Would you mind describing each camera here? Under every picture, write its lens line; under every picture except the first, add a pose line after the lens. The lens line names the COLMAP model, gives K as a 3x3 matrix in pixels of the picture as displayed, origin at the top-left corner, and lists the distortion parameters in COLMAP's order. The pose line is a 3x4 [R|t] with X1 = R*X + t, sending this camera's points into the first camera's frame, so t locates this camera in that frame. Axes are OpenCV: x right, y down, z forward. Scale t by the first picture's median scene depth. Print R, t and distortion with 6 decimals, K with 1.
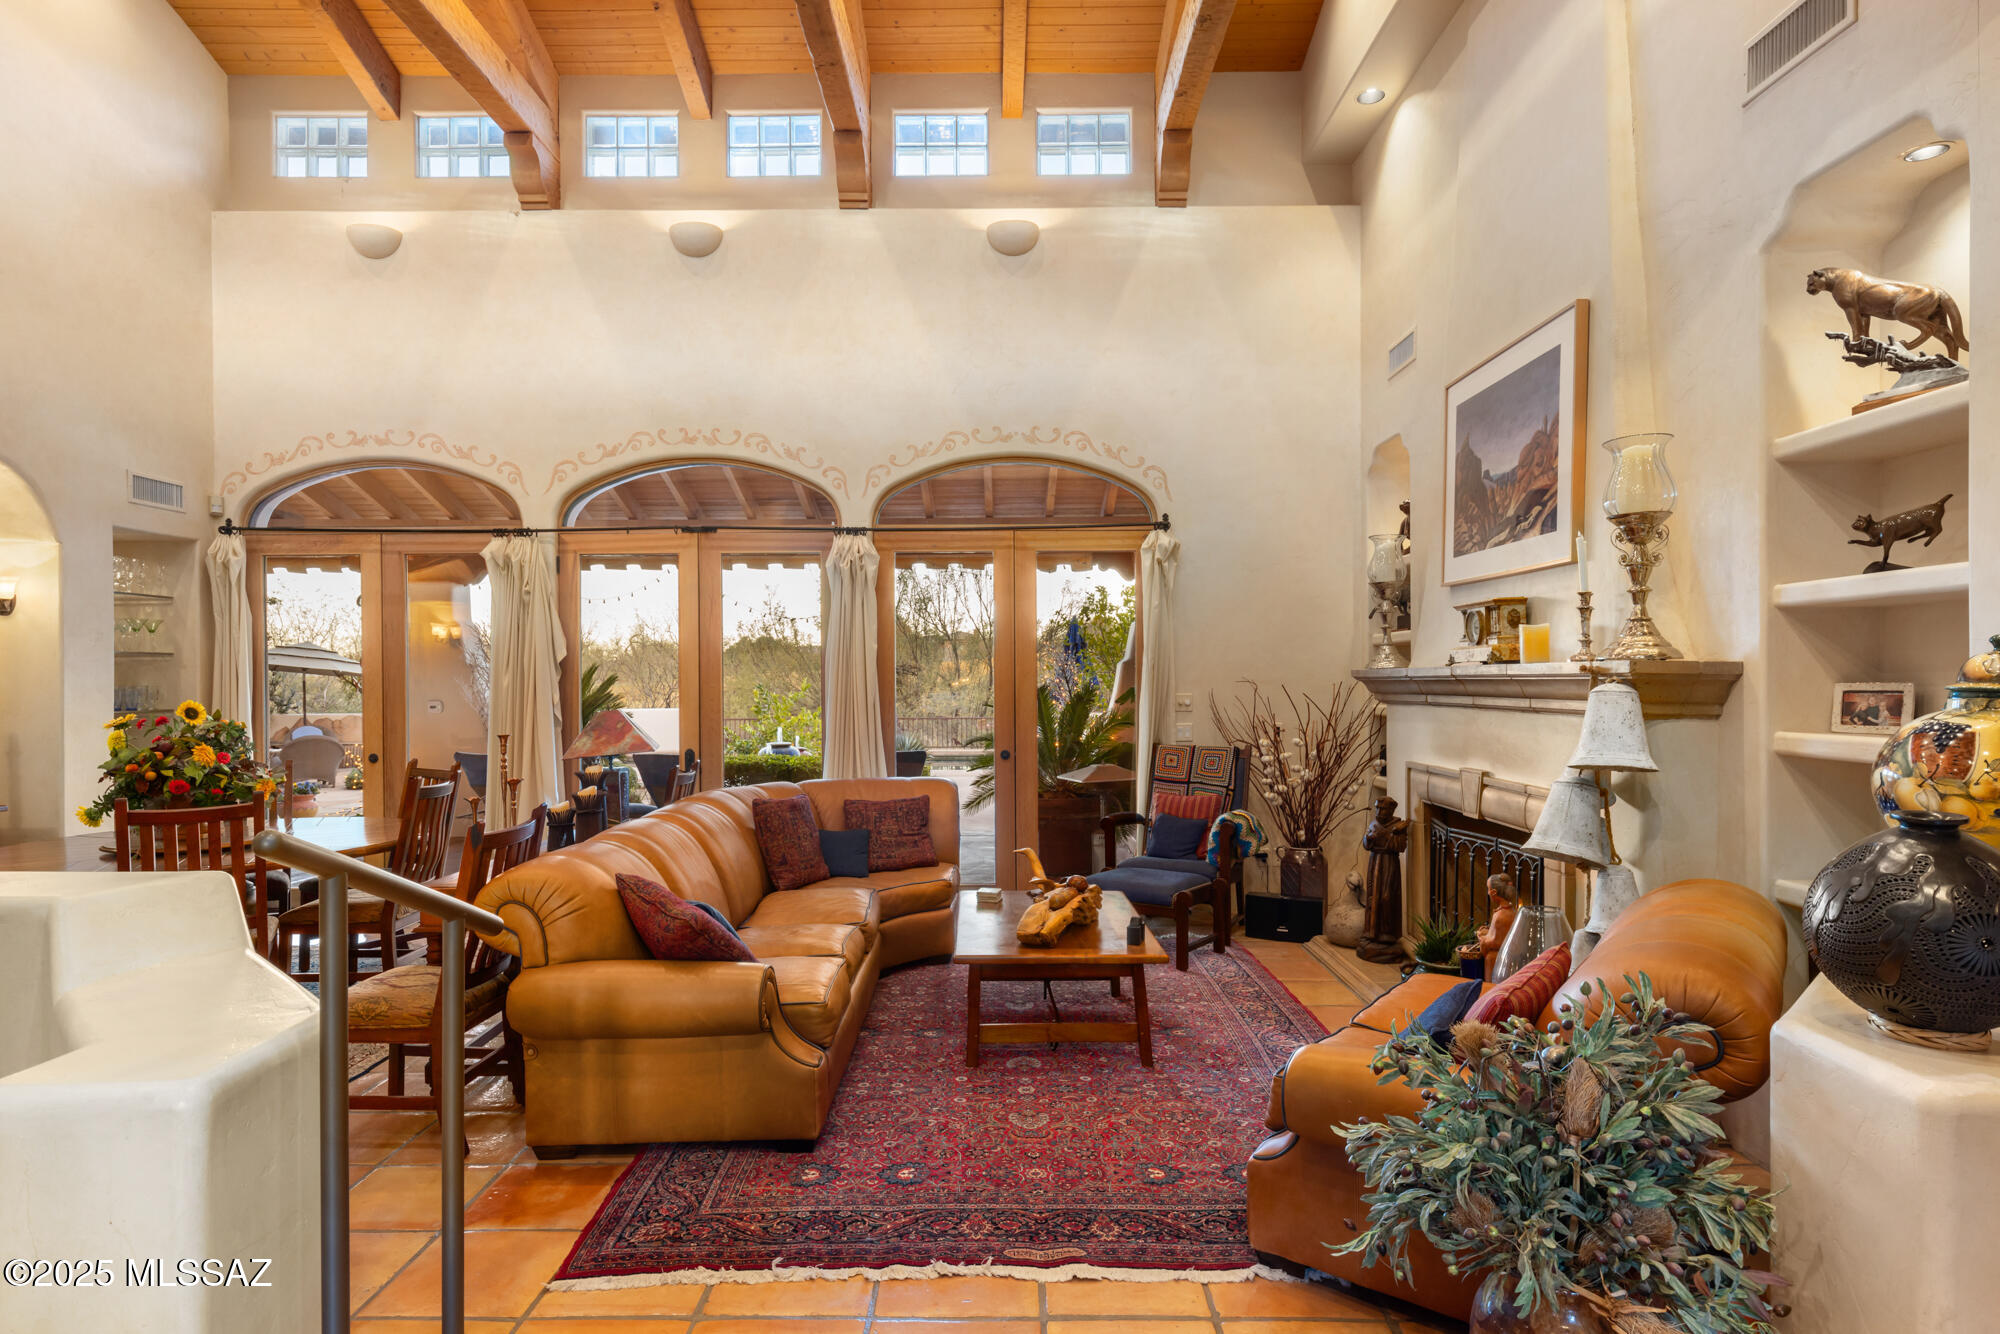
lens RADIAL K [[1067.8, 0, 1004.6], [0, 1067.8, 686.0], [0, 0, 1]] dist [-0.001838, -0.000766]
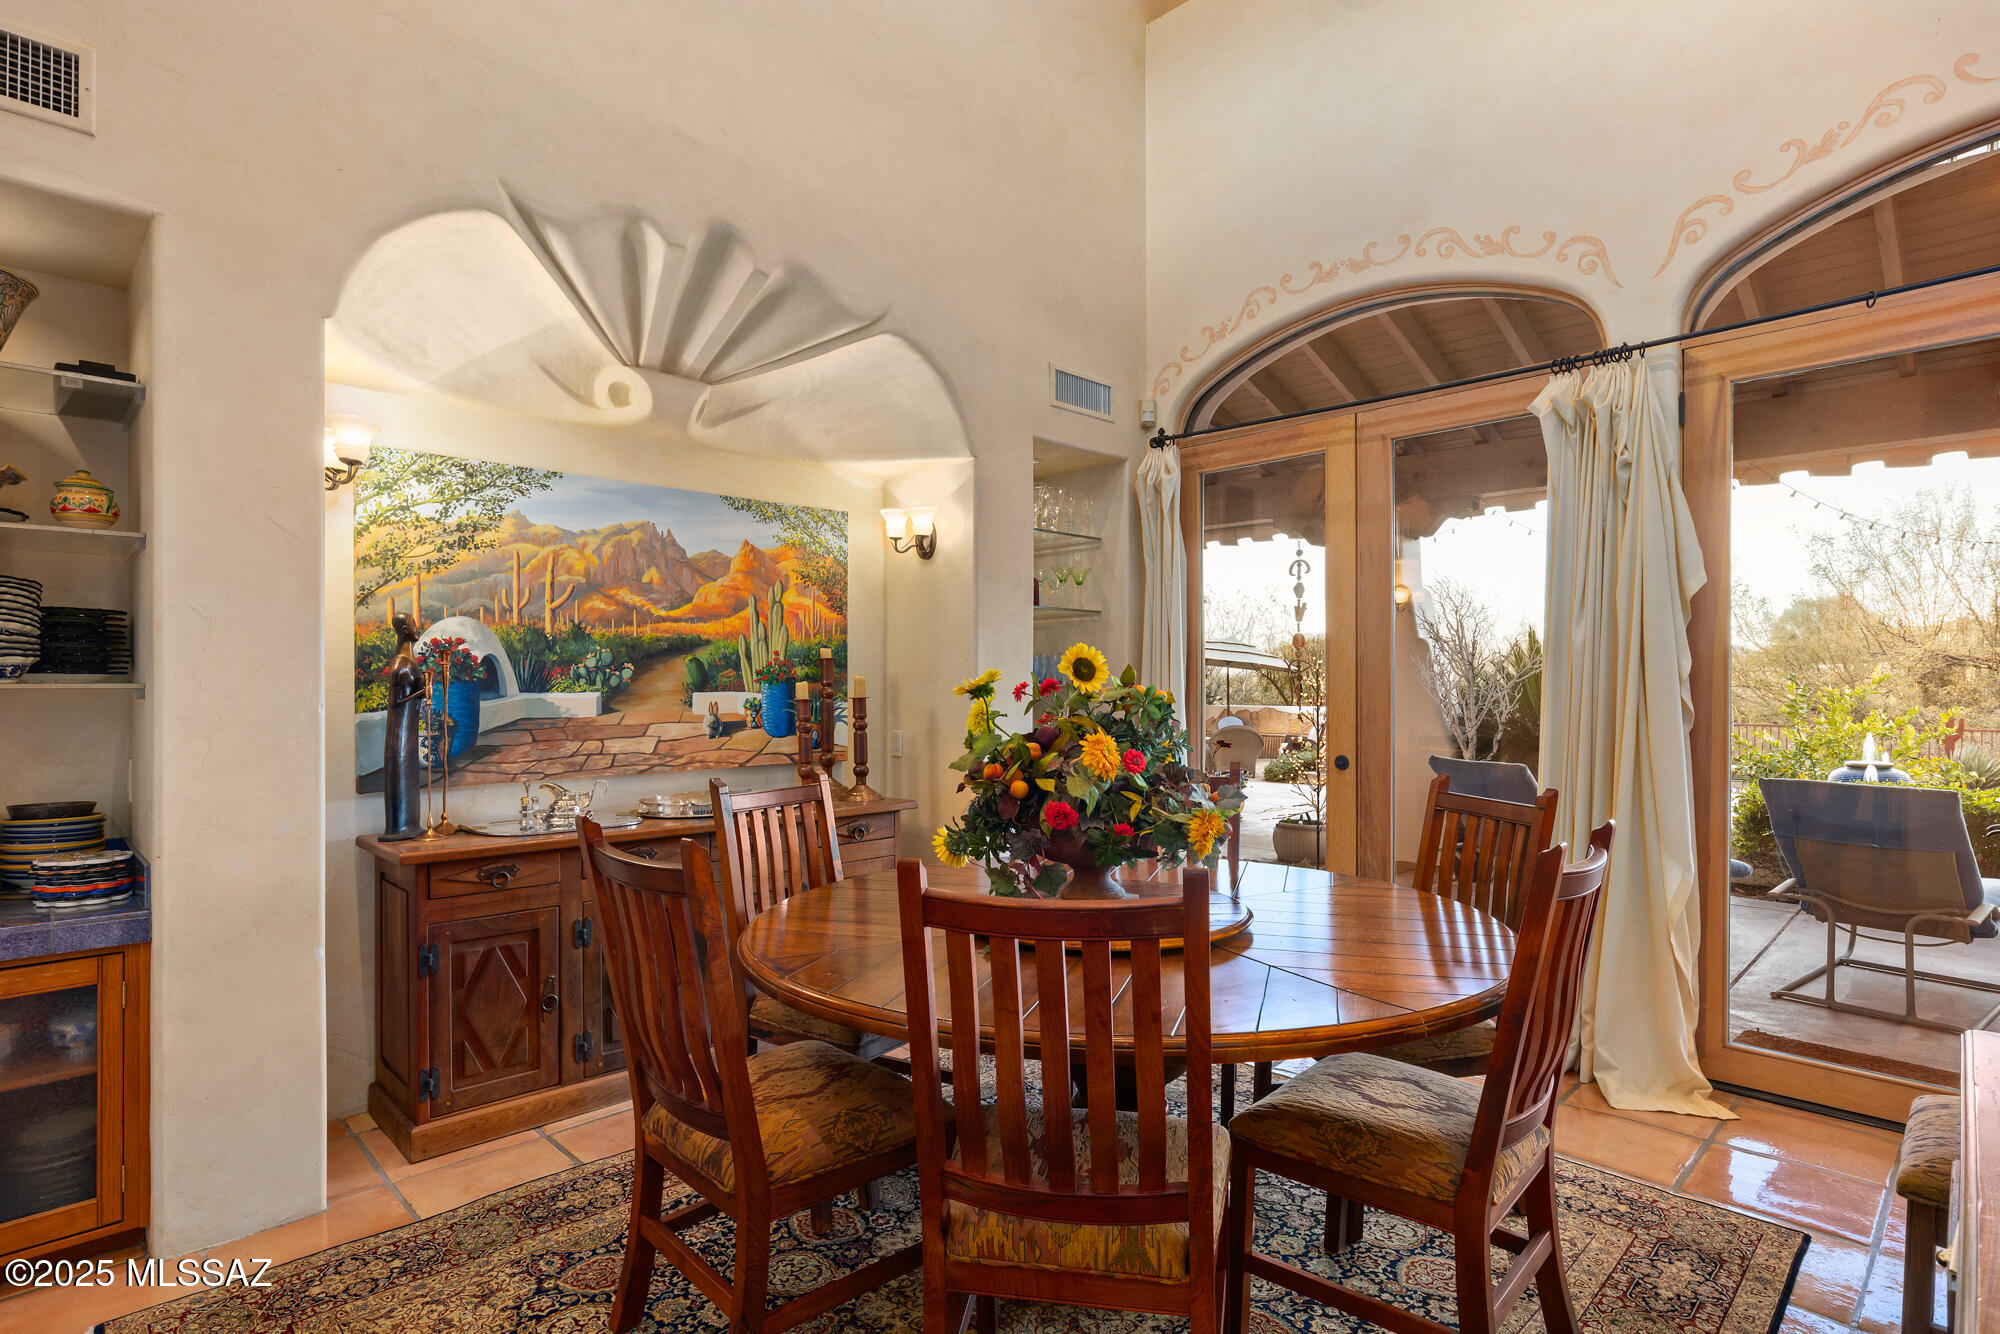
lens RADIAL K [[1037.6, 0, 989.3], [0, 1037.6, 682.0], [0, 0, 1]] dist [-0.003563, -0.000719]
pose [[0.694323, 0.004713, -0.719648, -0.333561], [-0.007475, 0.999972, -0.000663, 0.024374], [0.719624, 0.005840, 0.694339, 0.474832]]
